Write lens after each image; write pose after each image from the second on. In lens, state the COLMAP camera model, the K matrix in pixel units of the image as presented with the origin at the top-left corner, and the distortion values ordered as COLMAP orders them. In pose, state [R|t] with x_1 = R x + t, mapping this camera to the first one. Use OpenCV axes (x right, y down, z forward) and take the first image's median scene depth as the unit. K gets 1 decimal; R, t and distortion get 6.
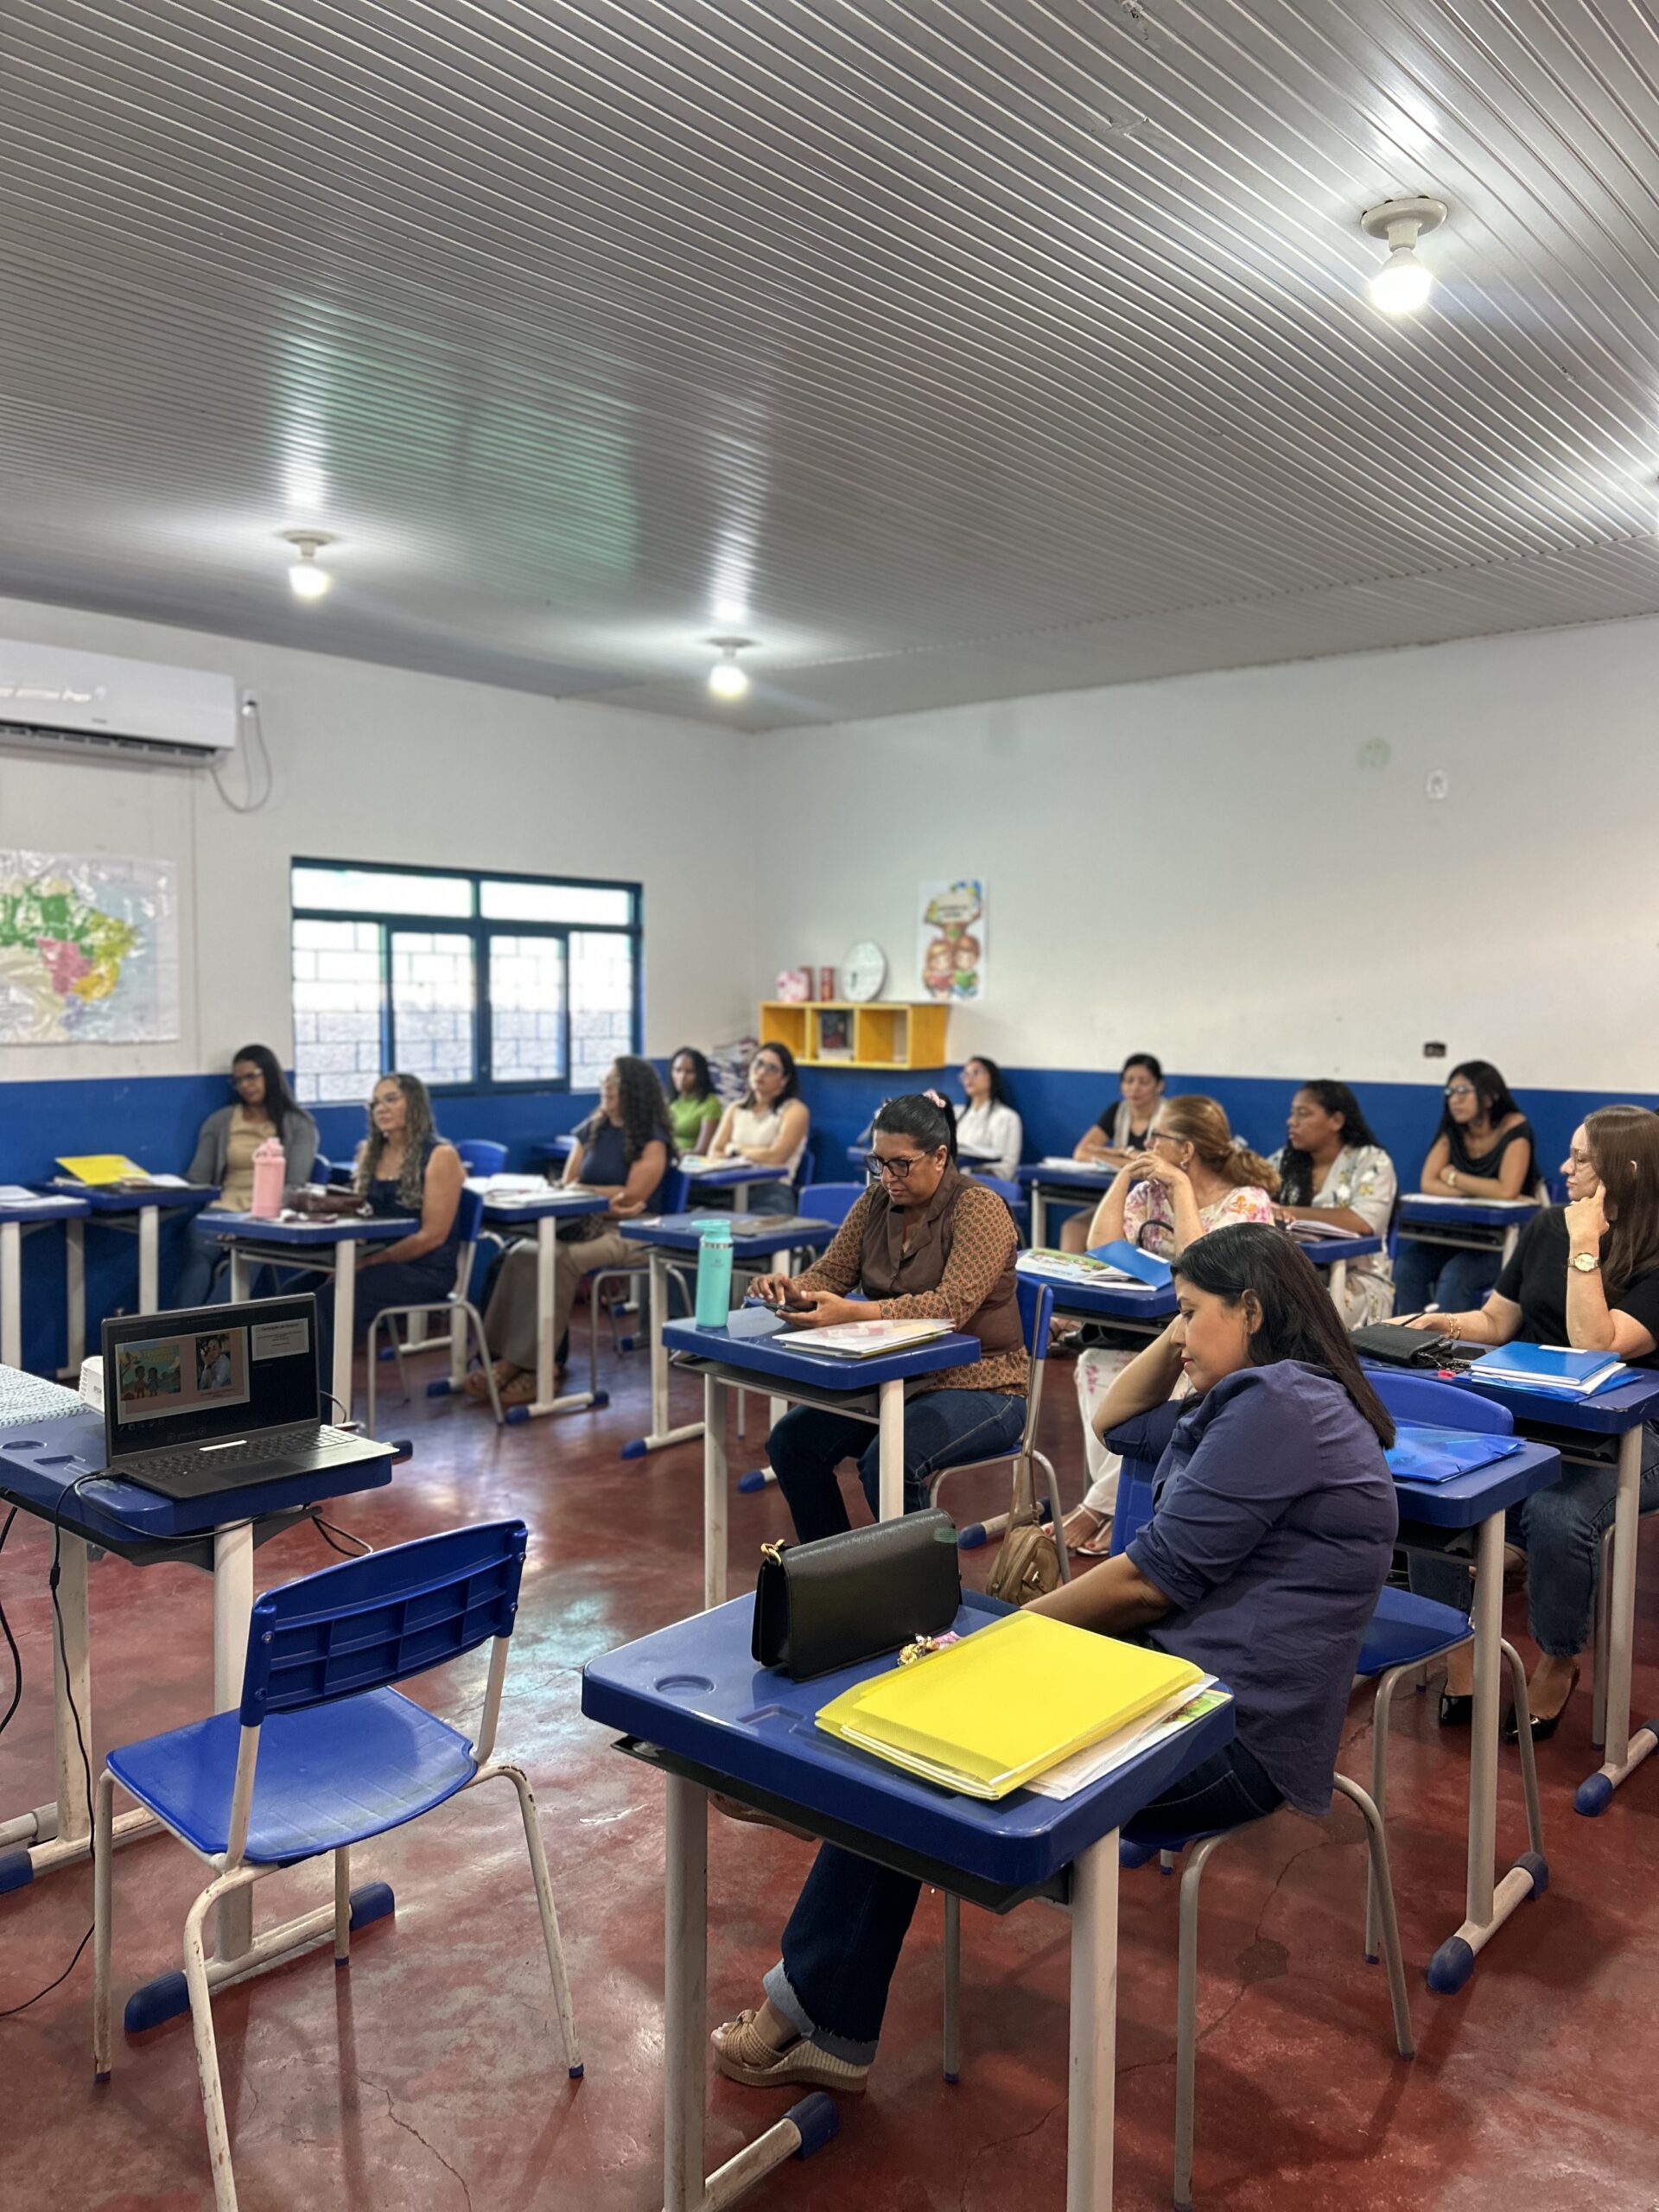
lens RADIAL K [[1656.7, 0, 829.5], [0, 1656.7, 1106.0], [0, 0, 1]] dist [0.055345, -0.065133]
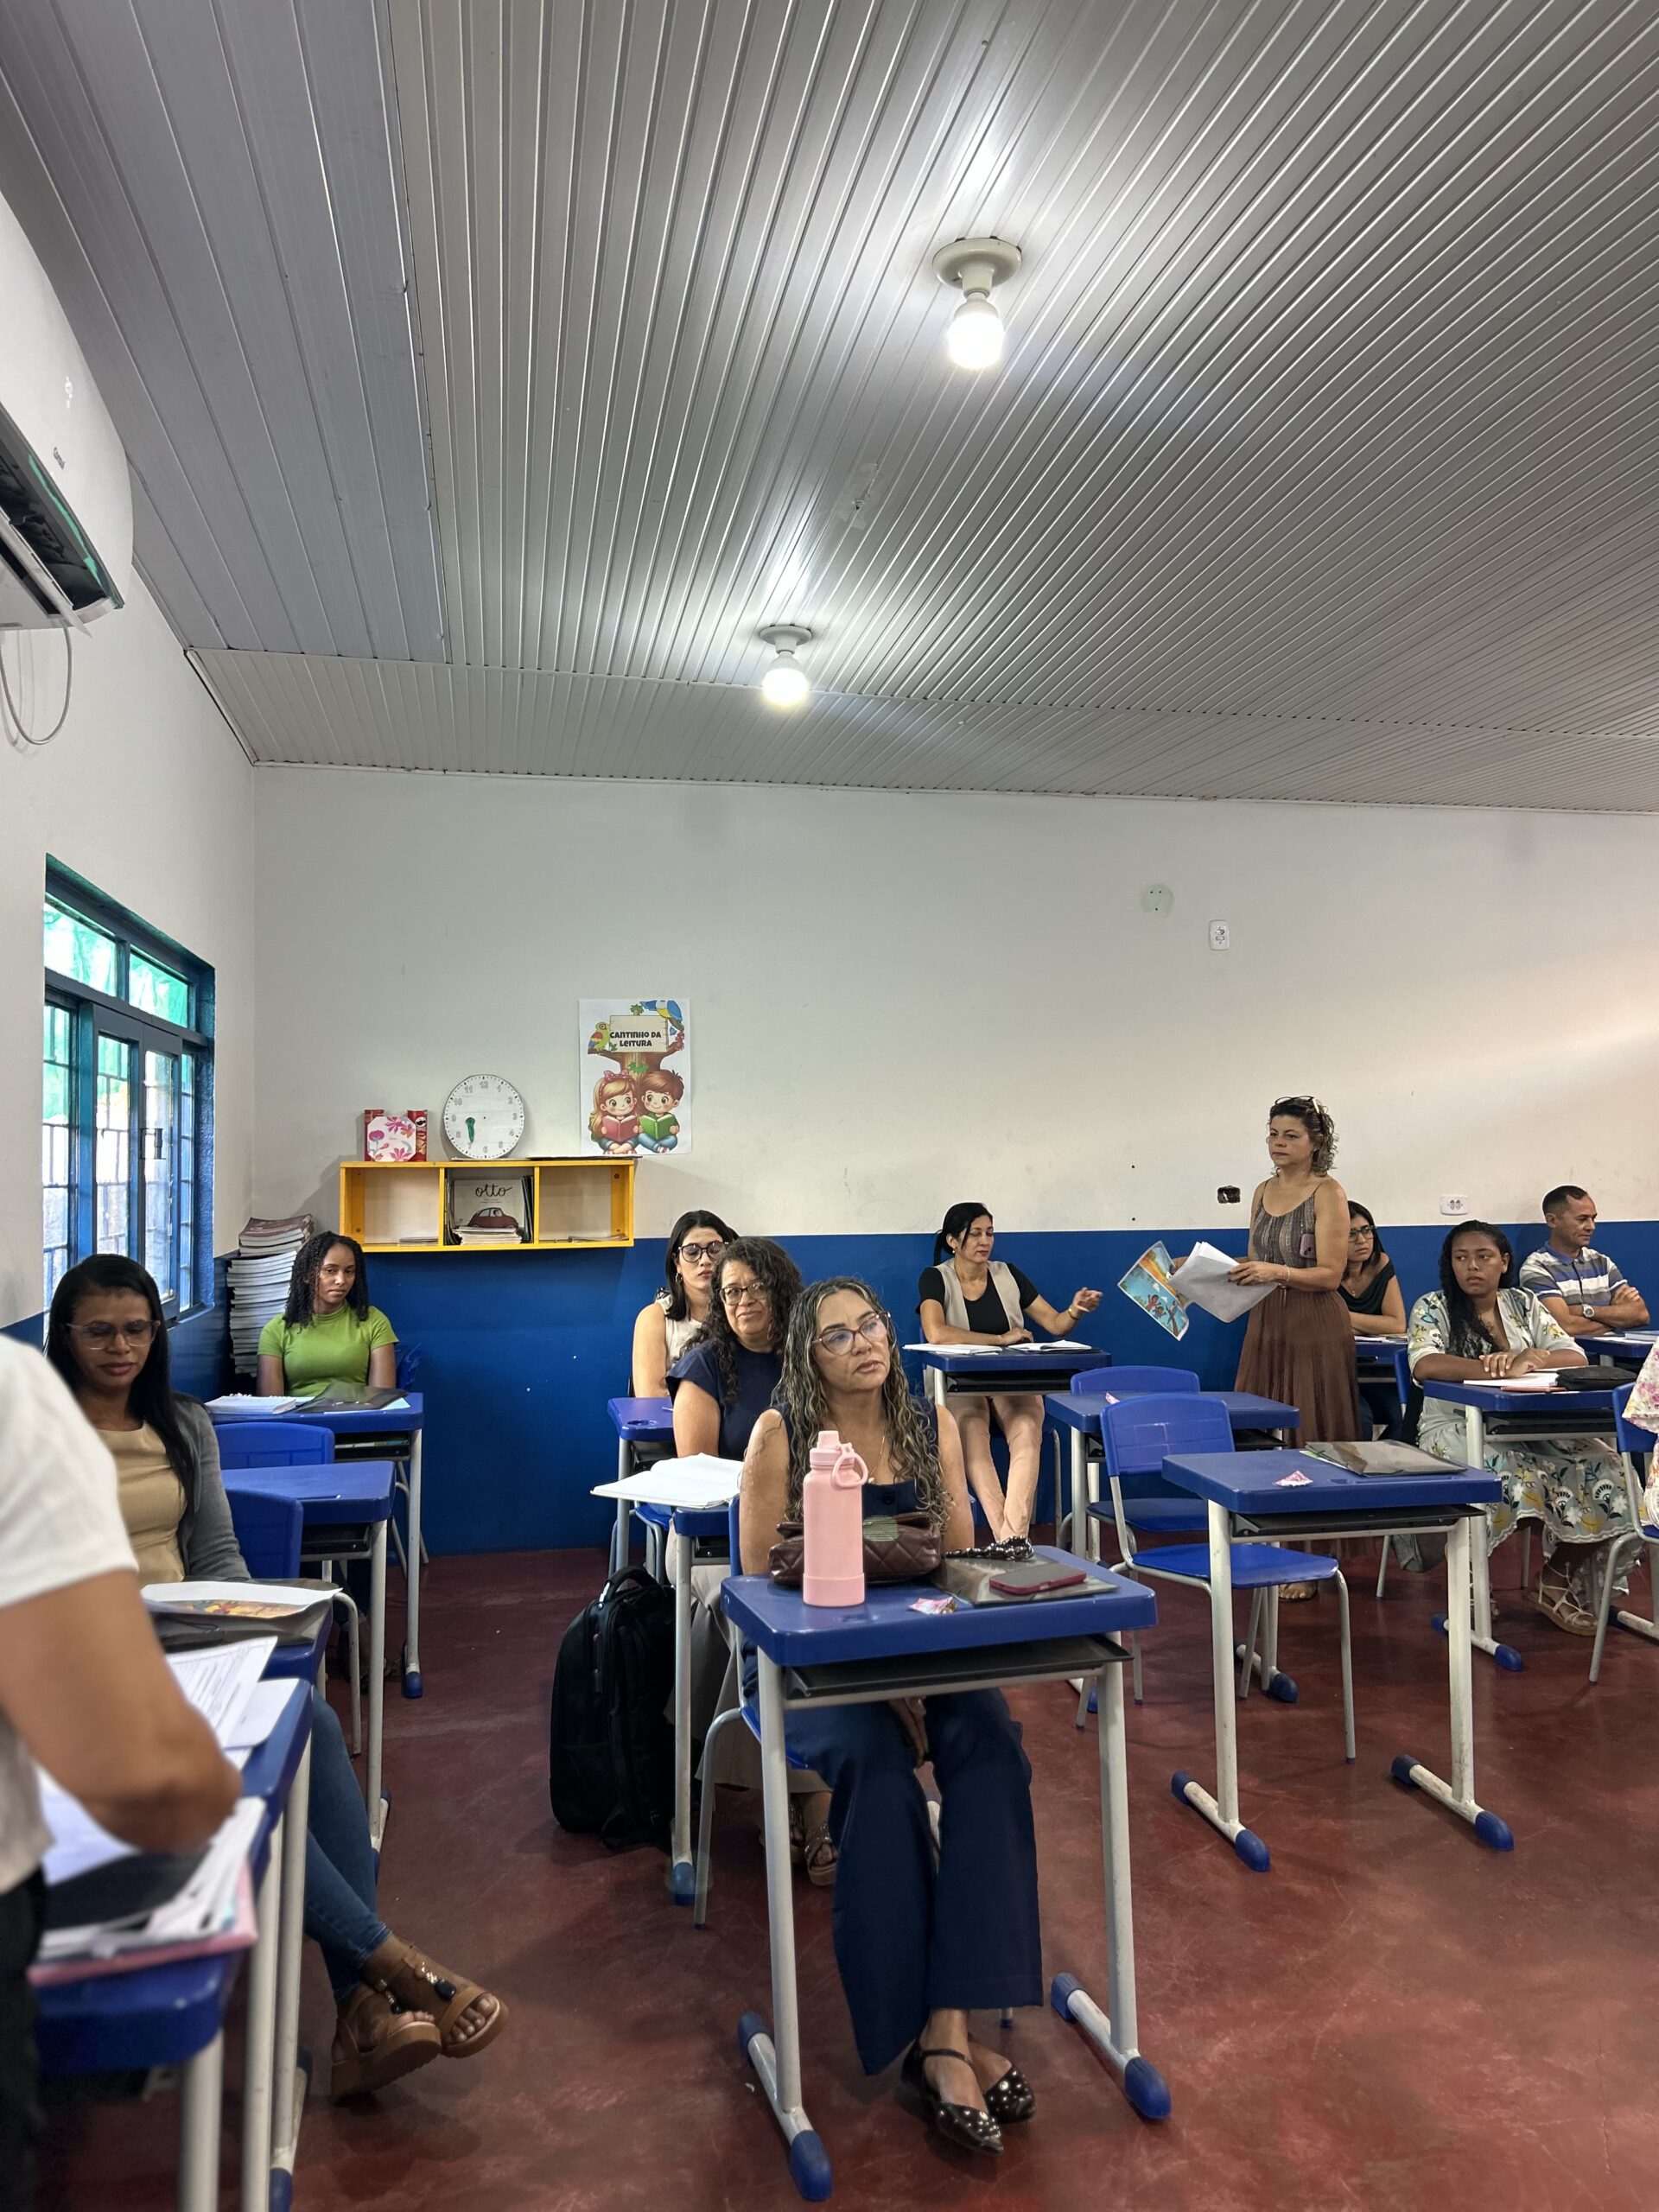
lens RADIAL K [[1656.7, 0, 829.5], [0, 1656.7, 1106.0], [0, 0, 1]] dist [0.055345, -0.065133]
pose [[0.622840, 0.011679, 0.782262, -0.470206], [0.065424, 0.995609, -0.066956, -0.029246], [-0.779609, 0.092882, 0.619341, 0.458987]]
